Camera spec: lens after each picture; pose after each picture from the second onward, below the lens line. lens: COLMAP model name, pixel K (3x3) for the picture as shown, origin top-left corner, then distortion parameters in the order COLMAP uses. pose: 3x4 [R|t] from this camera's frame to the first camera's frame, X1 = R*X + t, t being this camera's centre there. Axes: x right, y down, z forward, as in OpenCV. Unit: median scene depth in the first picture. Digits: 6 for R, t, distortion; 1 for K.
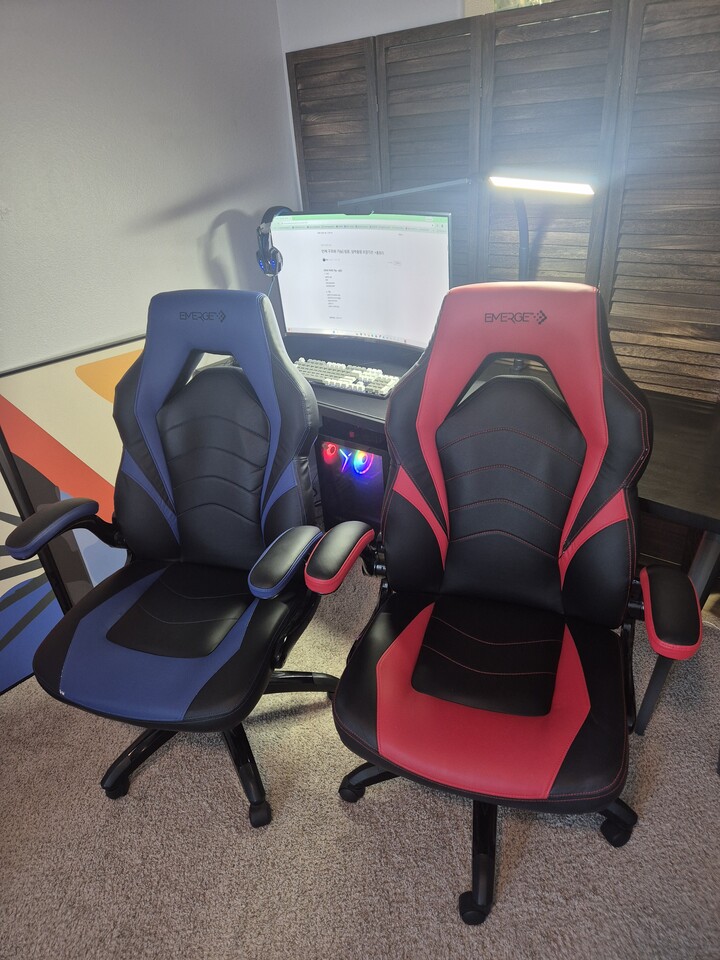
lens RADIAL K [[637.2, 0, 352.2], [0, 637.2, 483.8], [0, 0, 1]] dist [0.077497, -0.069422]
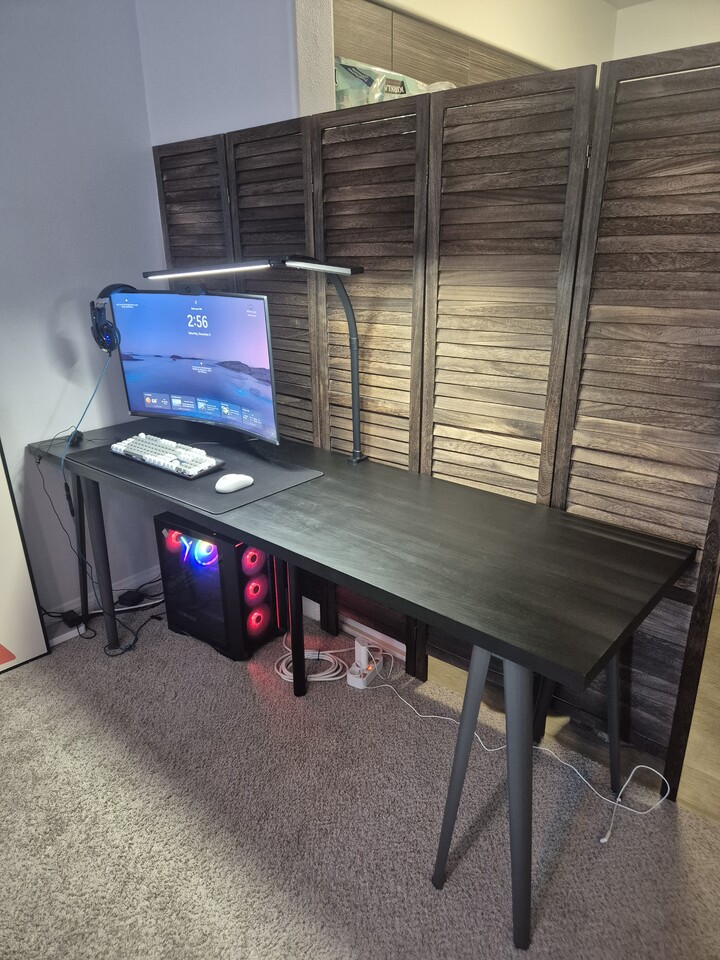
lens RADIAL K [[637.2, 0, 352.2], [0, 637.2, 483.8], [0, 0, 1]] dist [0.077497, -0.069422]
pose [[0.997850, 0.055730, 0.034499, 0.287565], [-0.049467, 0.985644, -0.161429, 0.011351], [-0.043000, 0.159376, 0.986281, 0.093049]]
